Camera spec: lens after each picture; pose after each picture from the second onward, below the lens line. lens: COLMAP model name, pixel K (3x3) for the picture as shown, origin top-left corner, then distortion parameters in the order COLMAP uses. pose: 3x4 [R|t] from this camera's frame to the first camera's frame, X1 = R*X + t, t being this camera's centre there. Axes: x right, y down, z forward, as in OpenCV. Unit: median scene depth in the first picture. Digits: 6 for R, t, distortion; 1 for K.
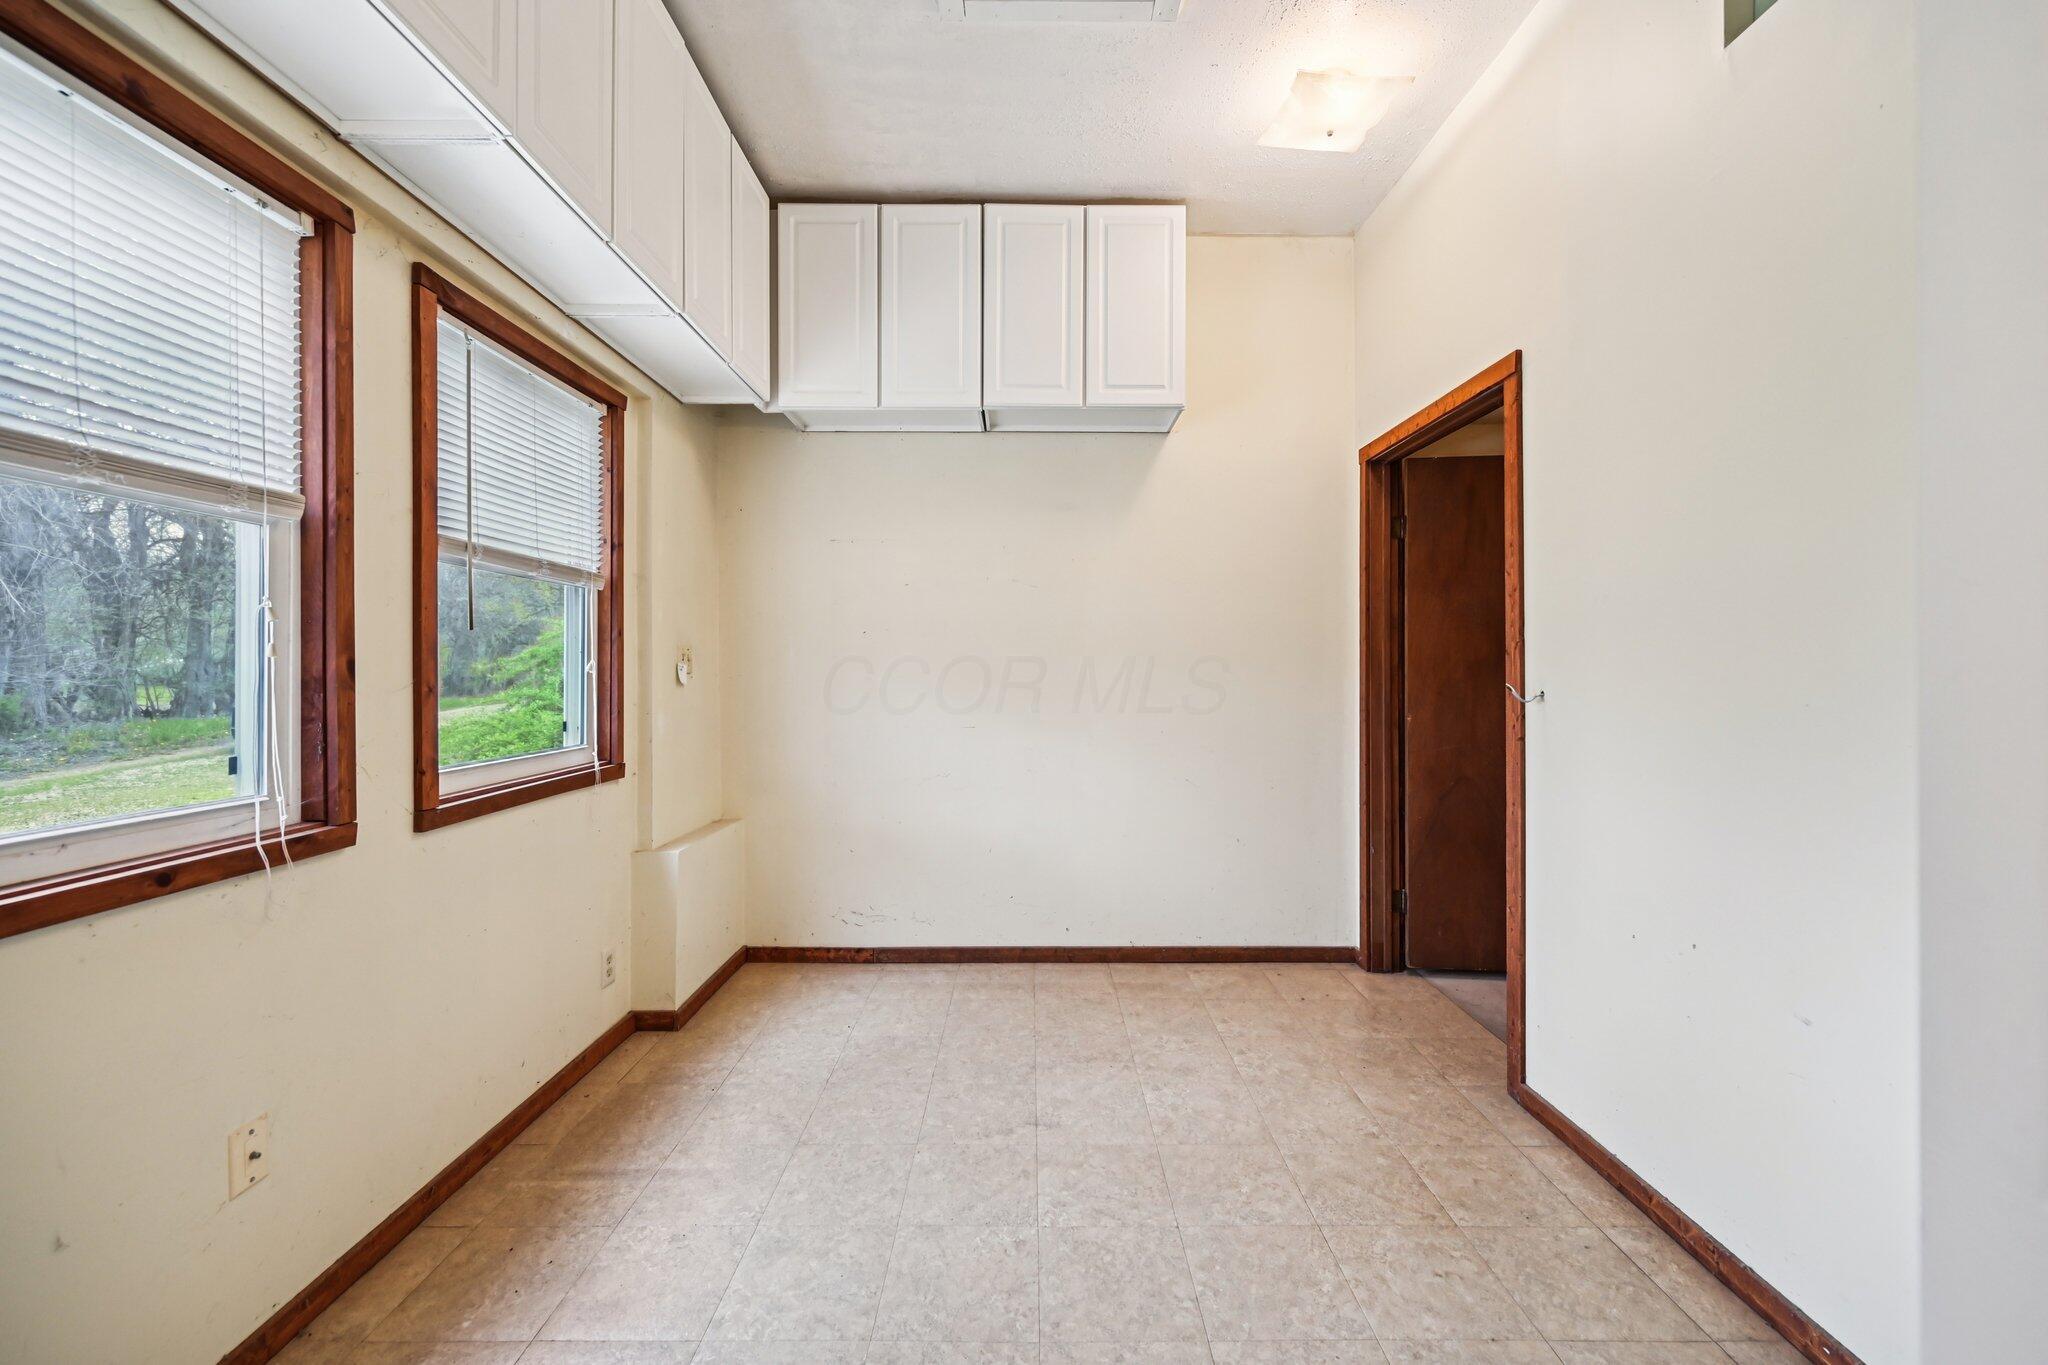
lens RADIAL K [[818.5, 0, 1029.2], [0, 818.5, 672.3], [0, 0, 1]] dist [-0.000732, -0.000132]
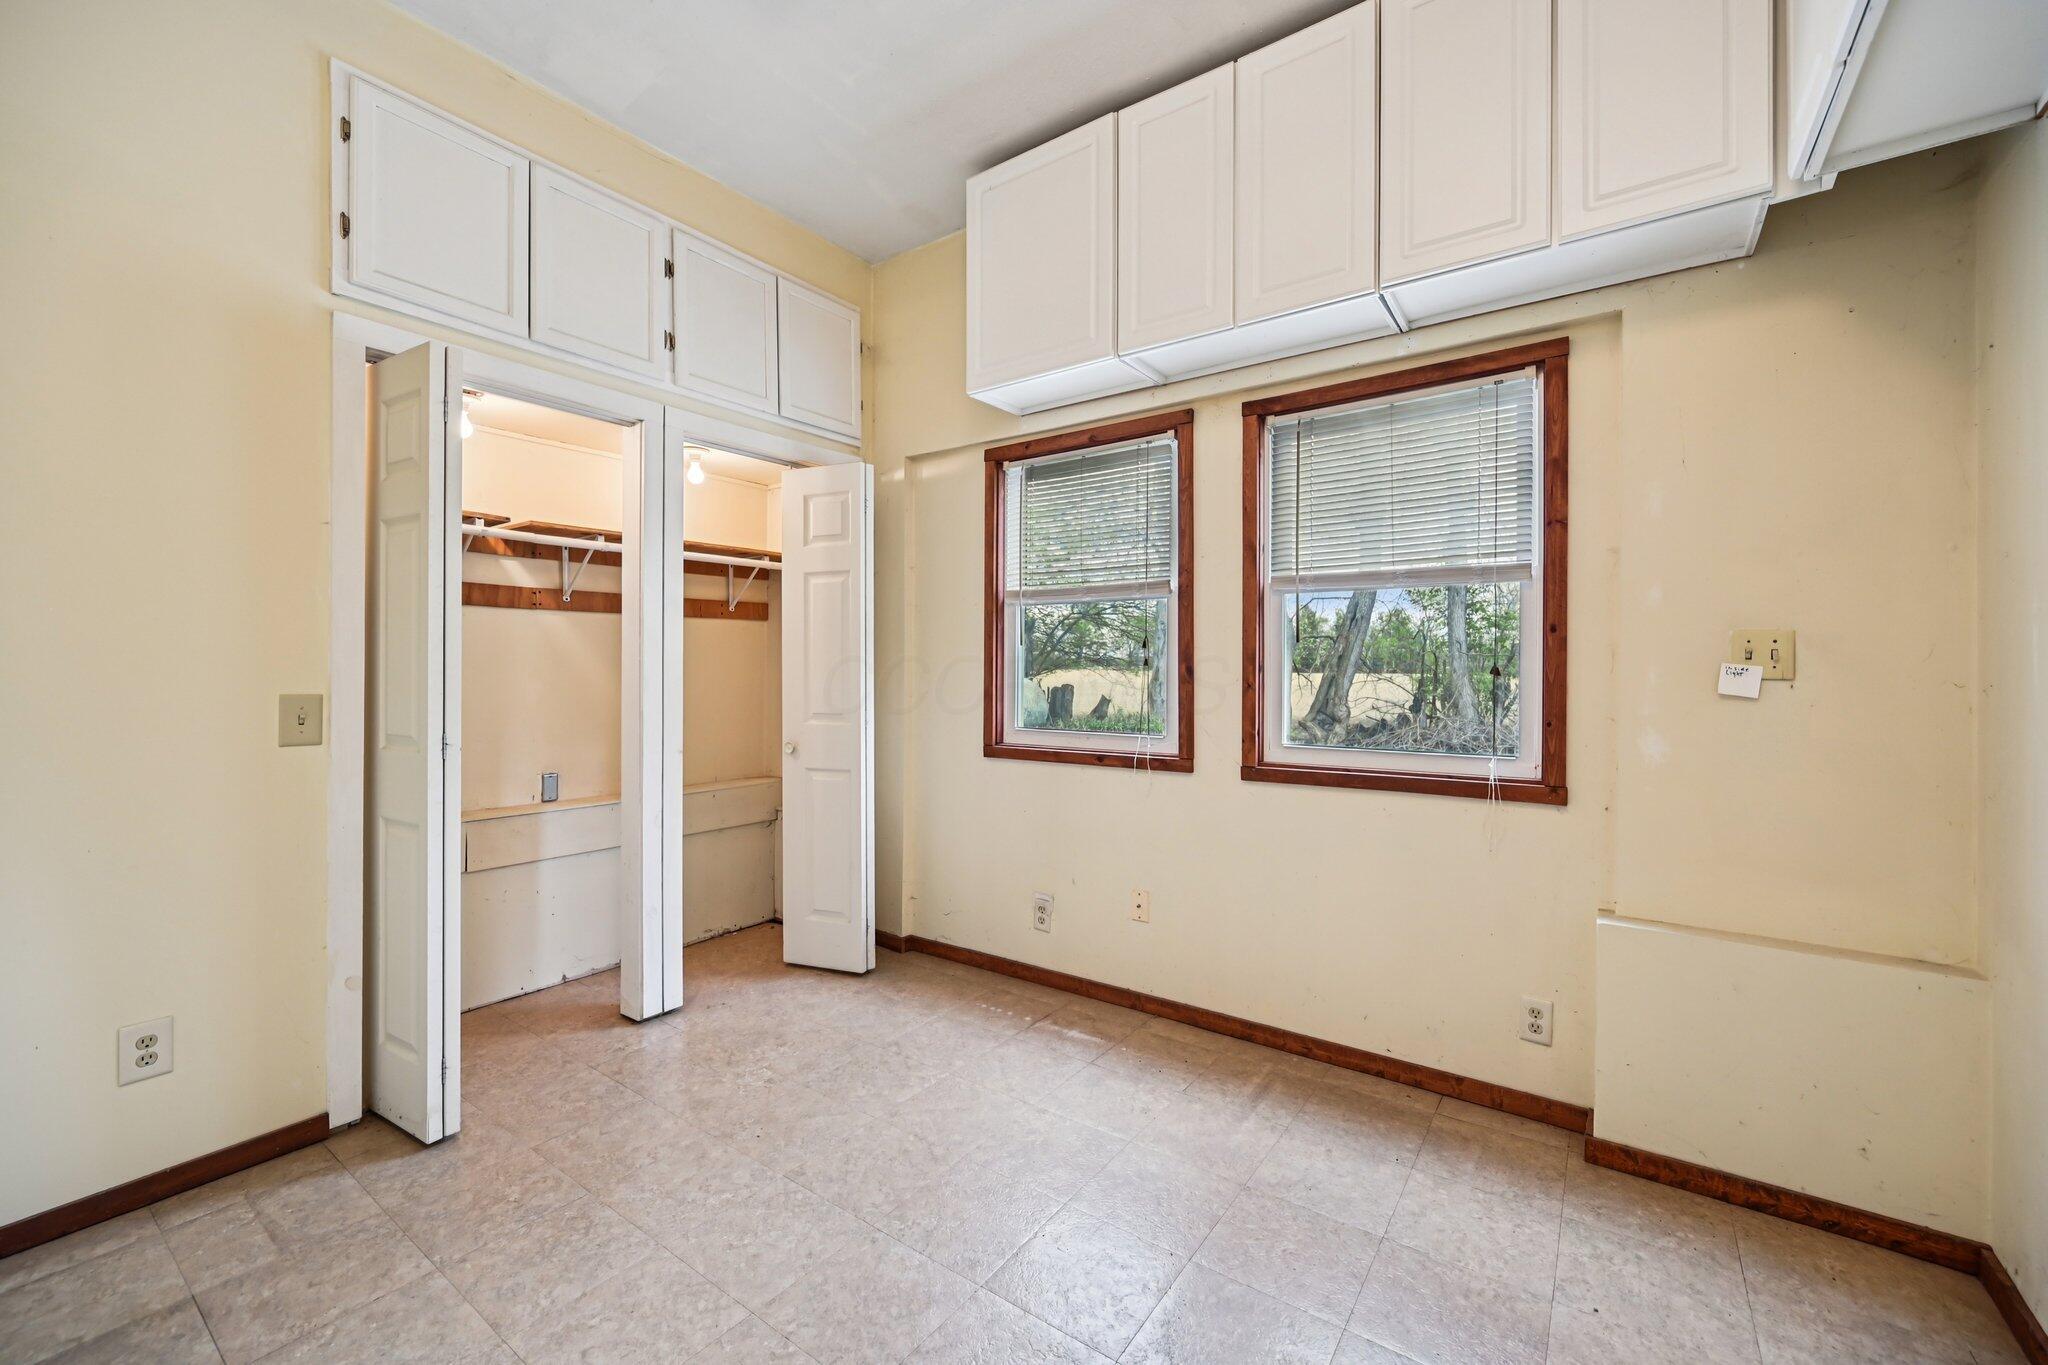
lens RADIAL K [[818.5, 0, 1027.8], [0, 818.5, 674.5], [0, 0, 1]] dist [-0.000732, -0.000132]
pose [[-0.580560, -0.001604, -0.814216, 0.670970], [-0.008691, 0.999953, 0.004227, -0.001164], [0.814171, 0.009531, -0.580547, 1.460189]]
